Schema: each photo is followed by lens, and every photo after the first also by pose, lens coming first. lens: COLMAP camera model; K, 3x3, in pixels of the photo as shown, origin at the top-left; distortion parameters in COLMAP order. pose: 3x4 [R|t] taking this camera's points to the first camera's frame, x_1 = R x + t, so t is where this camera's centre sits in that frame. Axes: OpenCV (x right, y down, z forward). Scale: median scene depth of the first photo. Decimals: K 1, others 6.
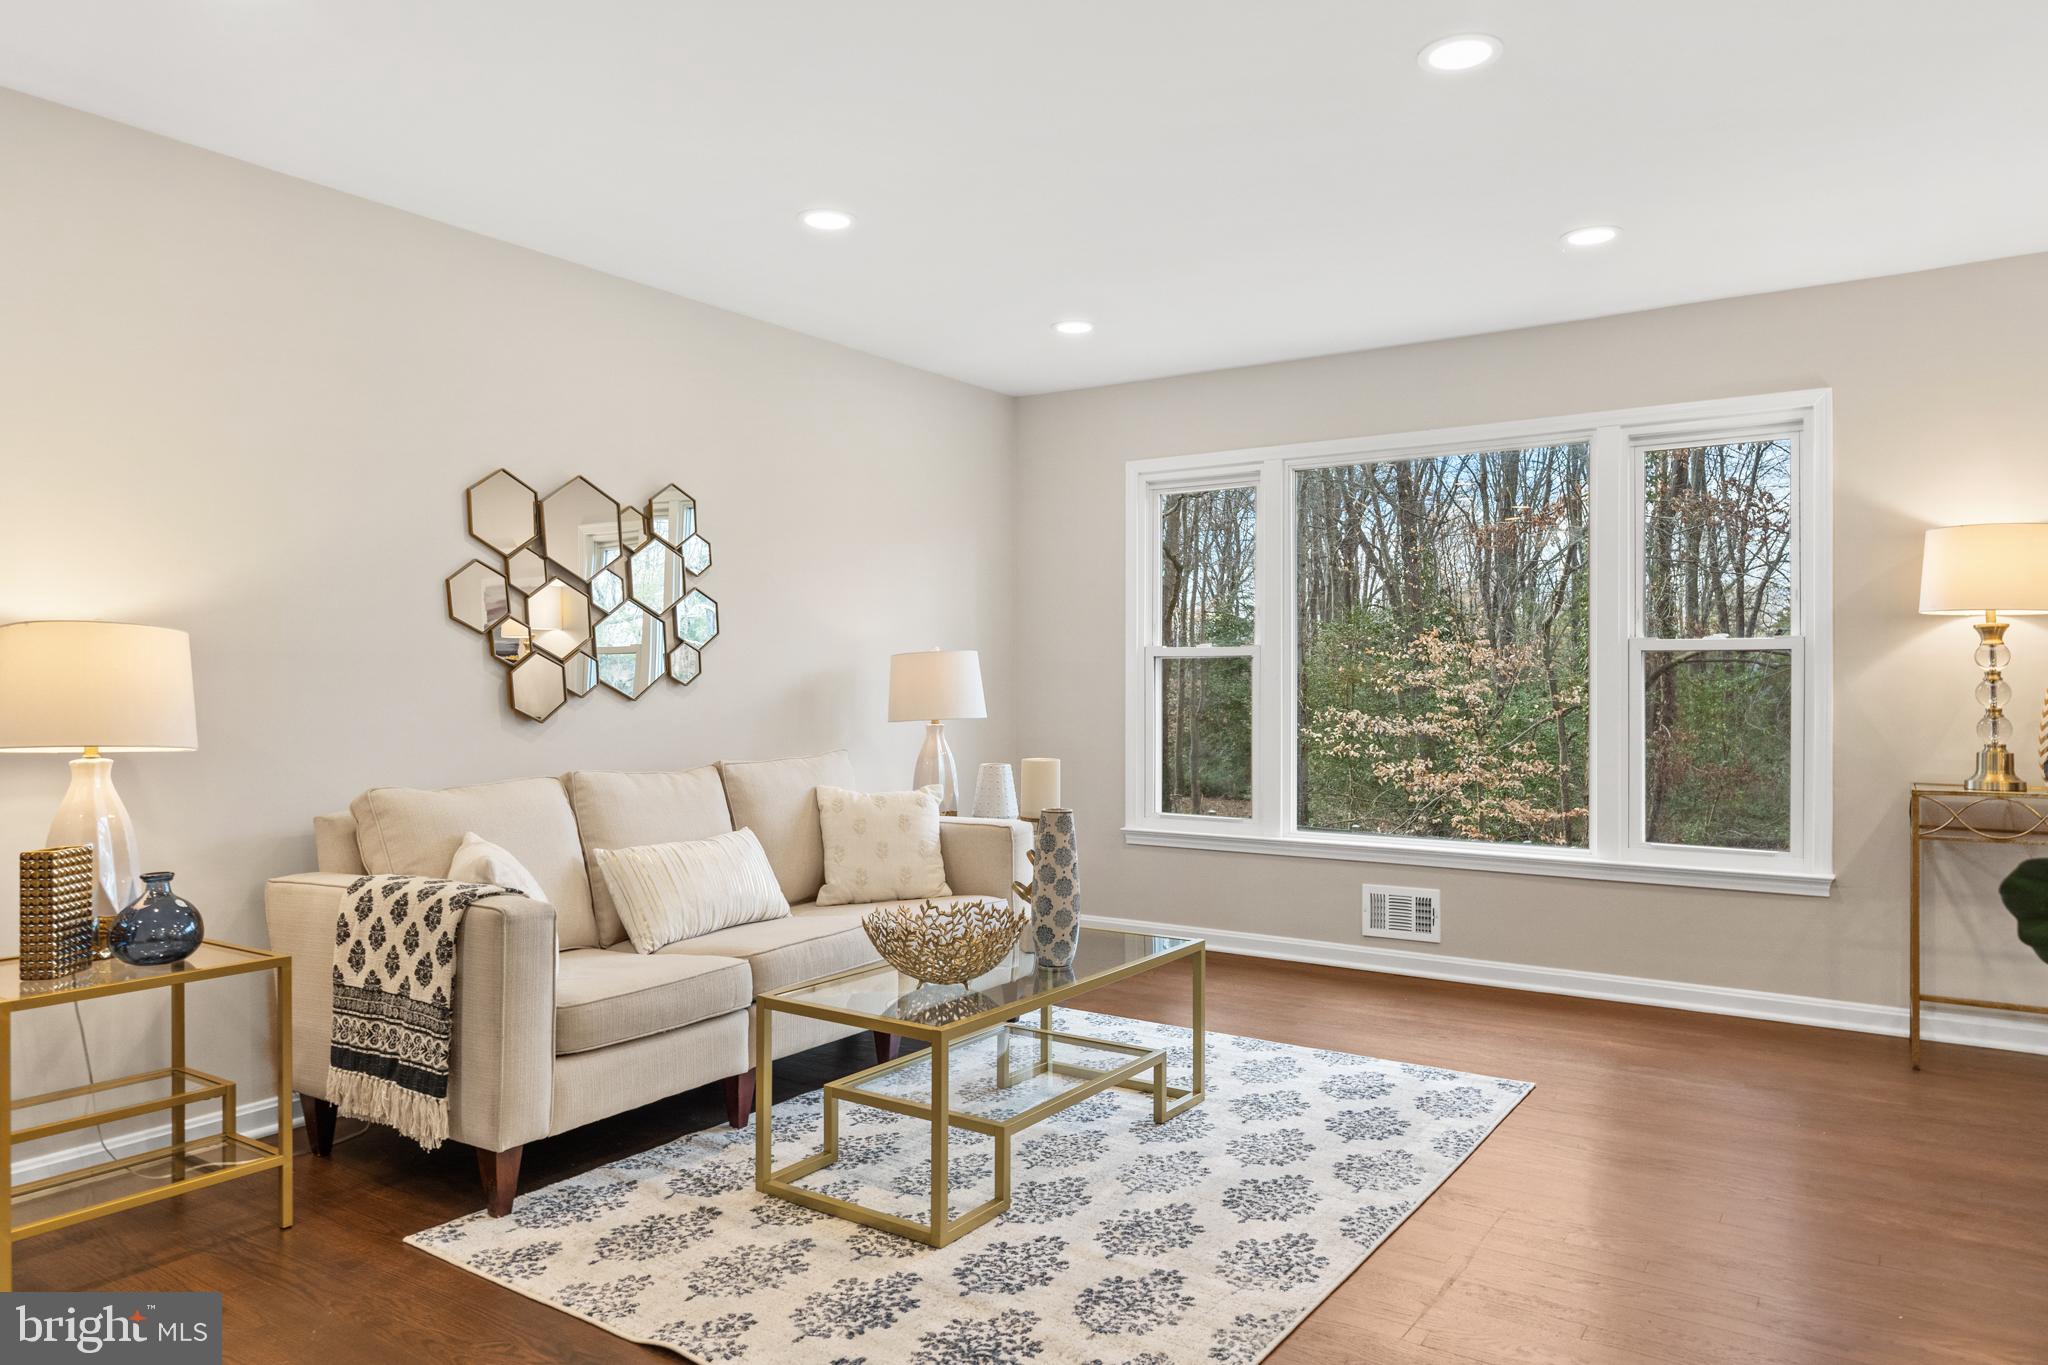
lens RADIAL K [[1339.4, 0, 1011.8], [0, 1339.4, 685.1], [0, 0, 1]] dist [0.000189, 0.001653]
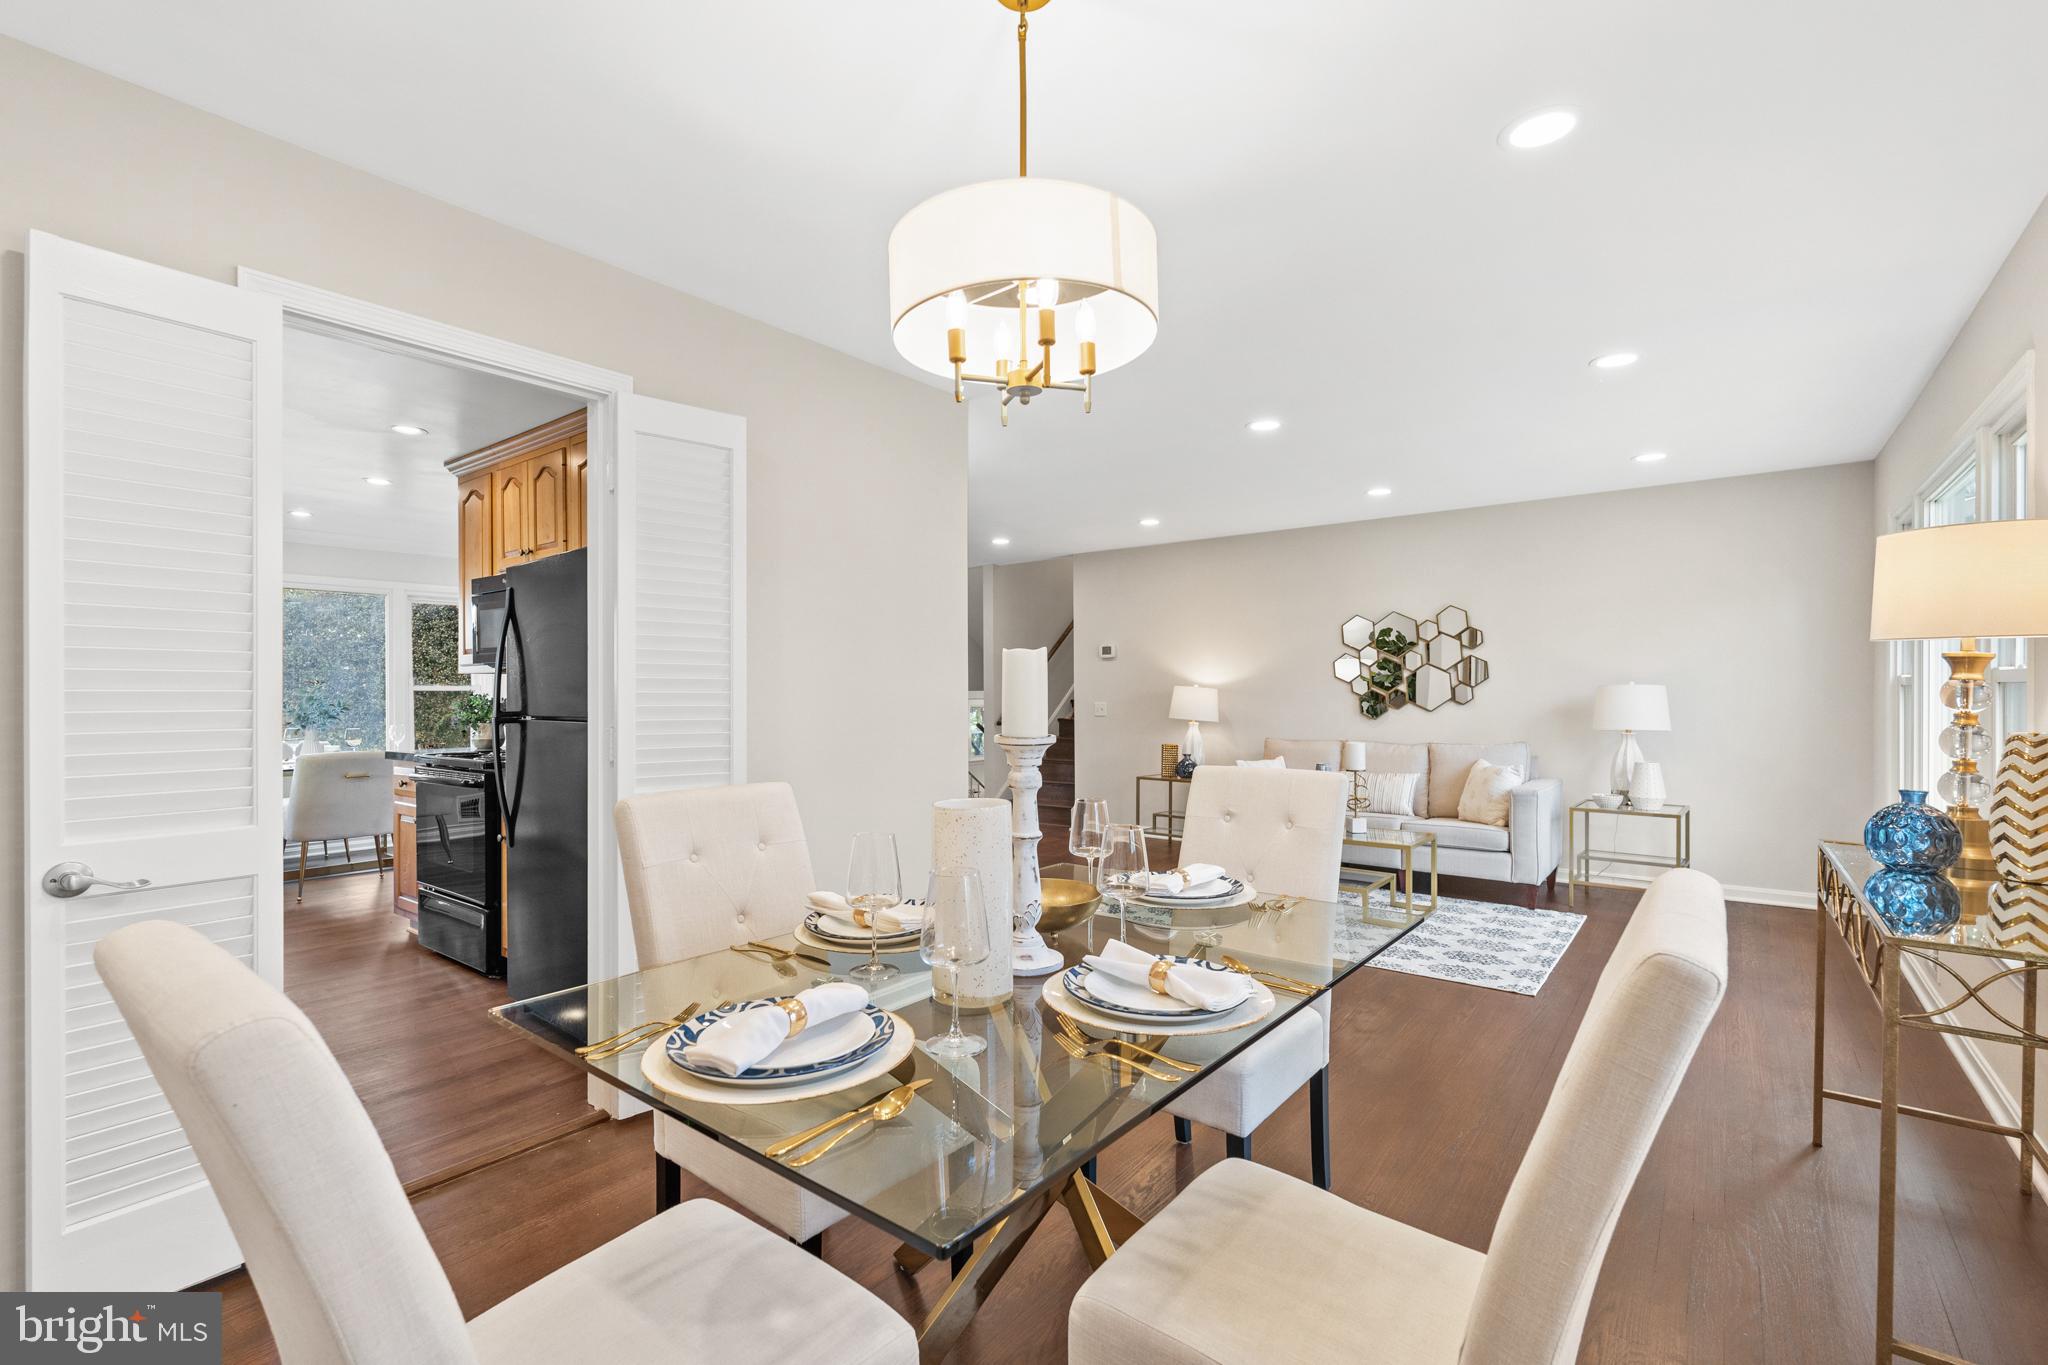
lens RADIAL K [[927.9, 0, 1028.2], [0, 927.9, 690.7], [0, 0, 1]] dist [-0.006449, 0.000266]
pose [[-0.052947, 0.001033, -0.998597, 1.351893], [-0.001386, 0.999998, 0.001108, -0.024401], [0.998596, 0.001443, -0.052946, 0.497365]]
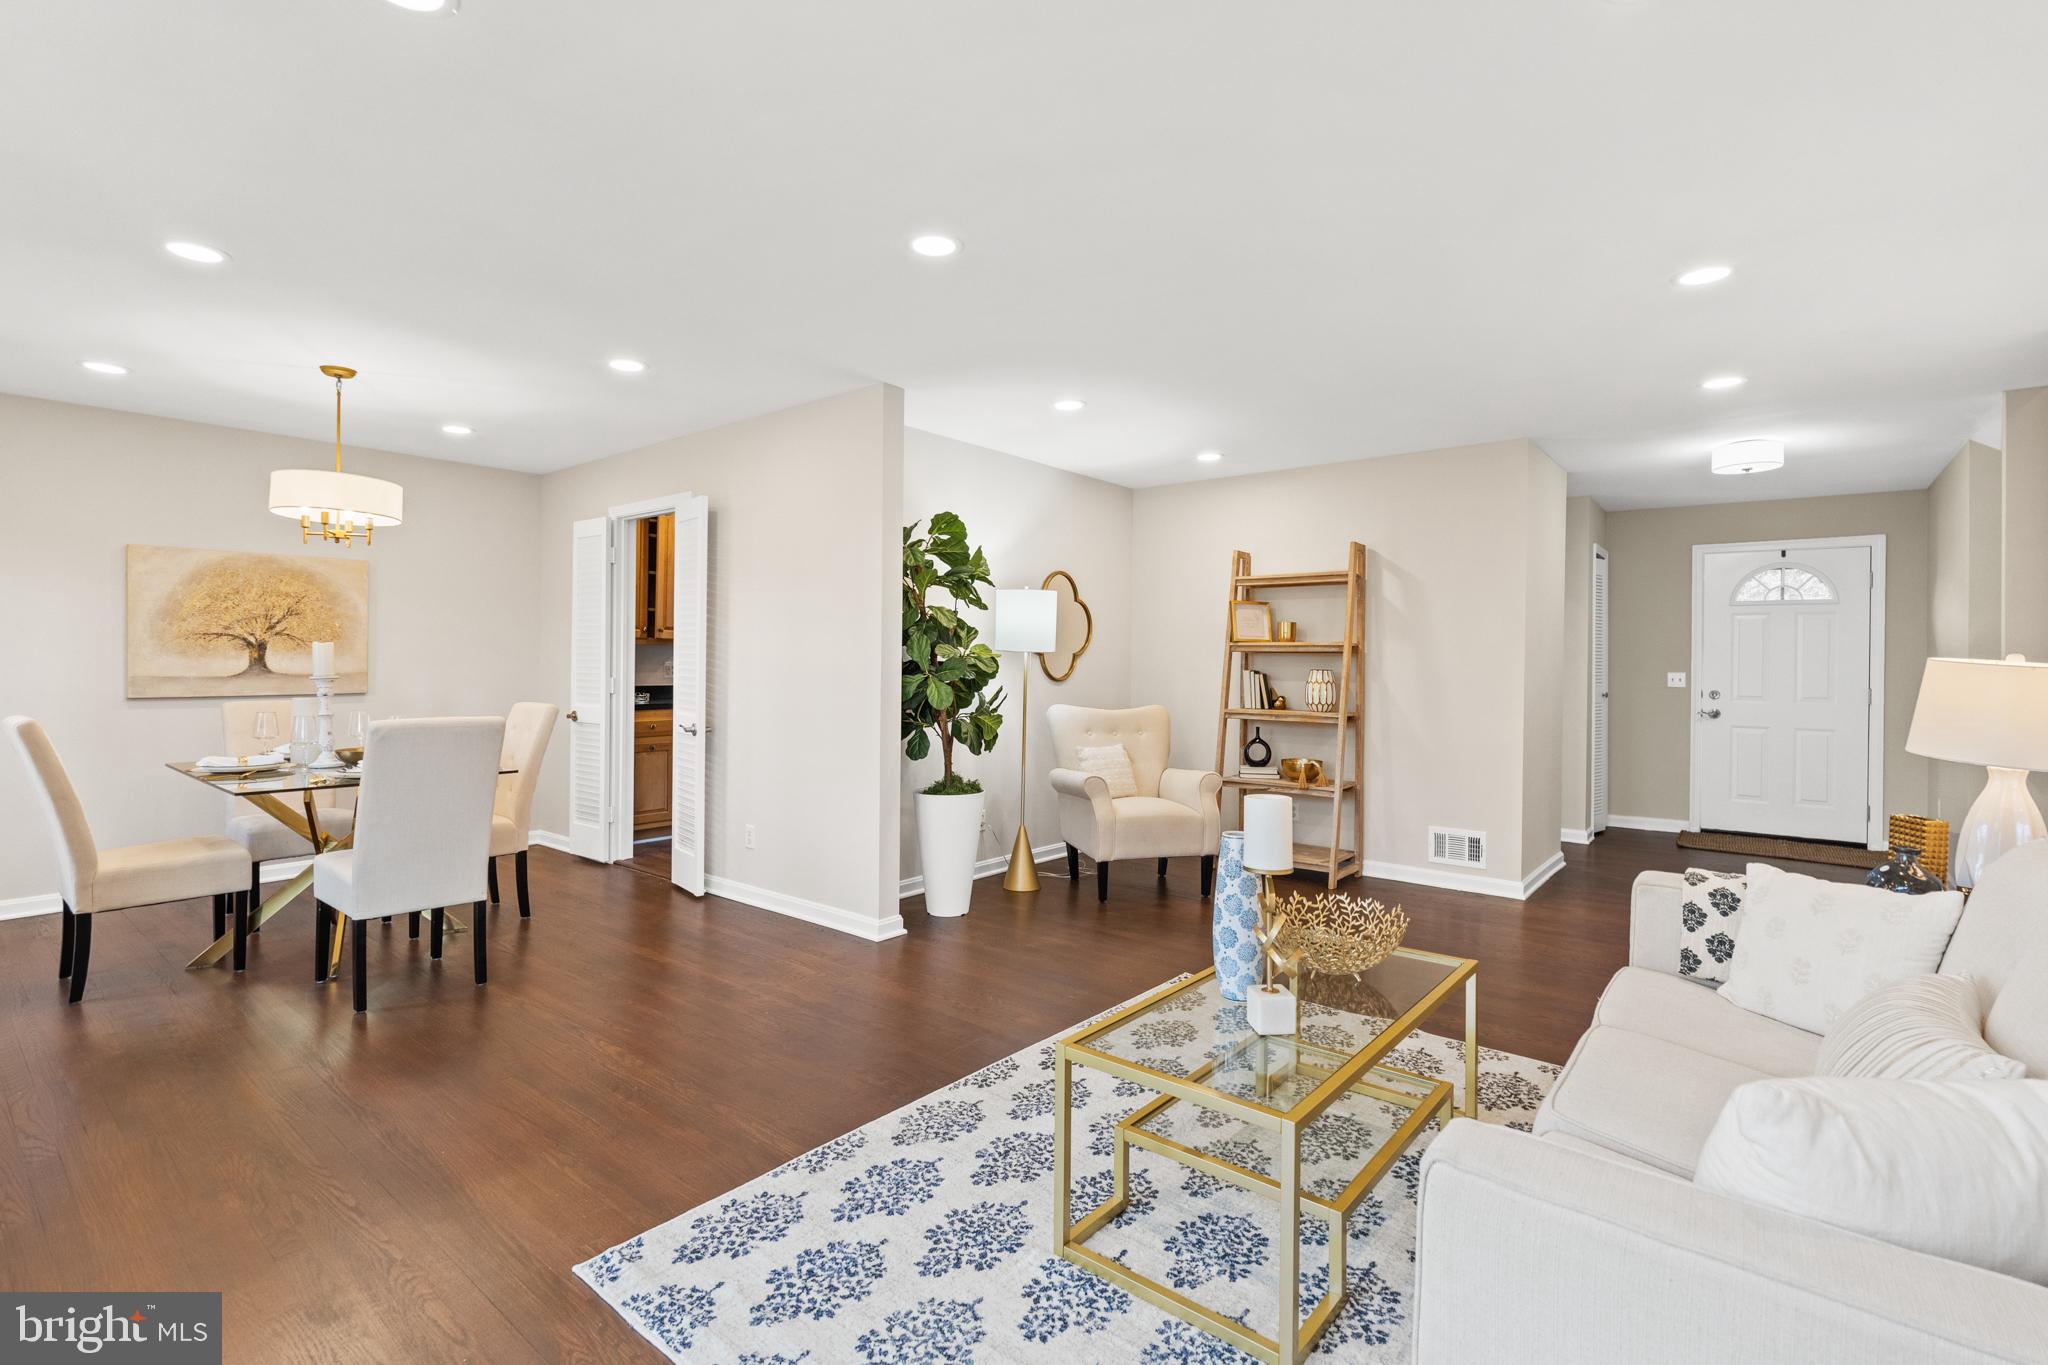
lens RADIAL K [[927.9, 0, 1007.2], [0, 927.9, 675.8], [0, 0, 1]] dist [-0.006449, 0.000266]
pose [[-0.995013, -0.008475, 0.099382, 0.113403], [-0.007310, 0.999900, 0.012083, -0.021665], [-0.099475, 0.011297, -0.994976, 1.408680]]
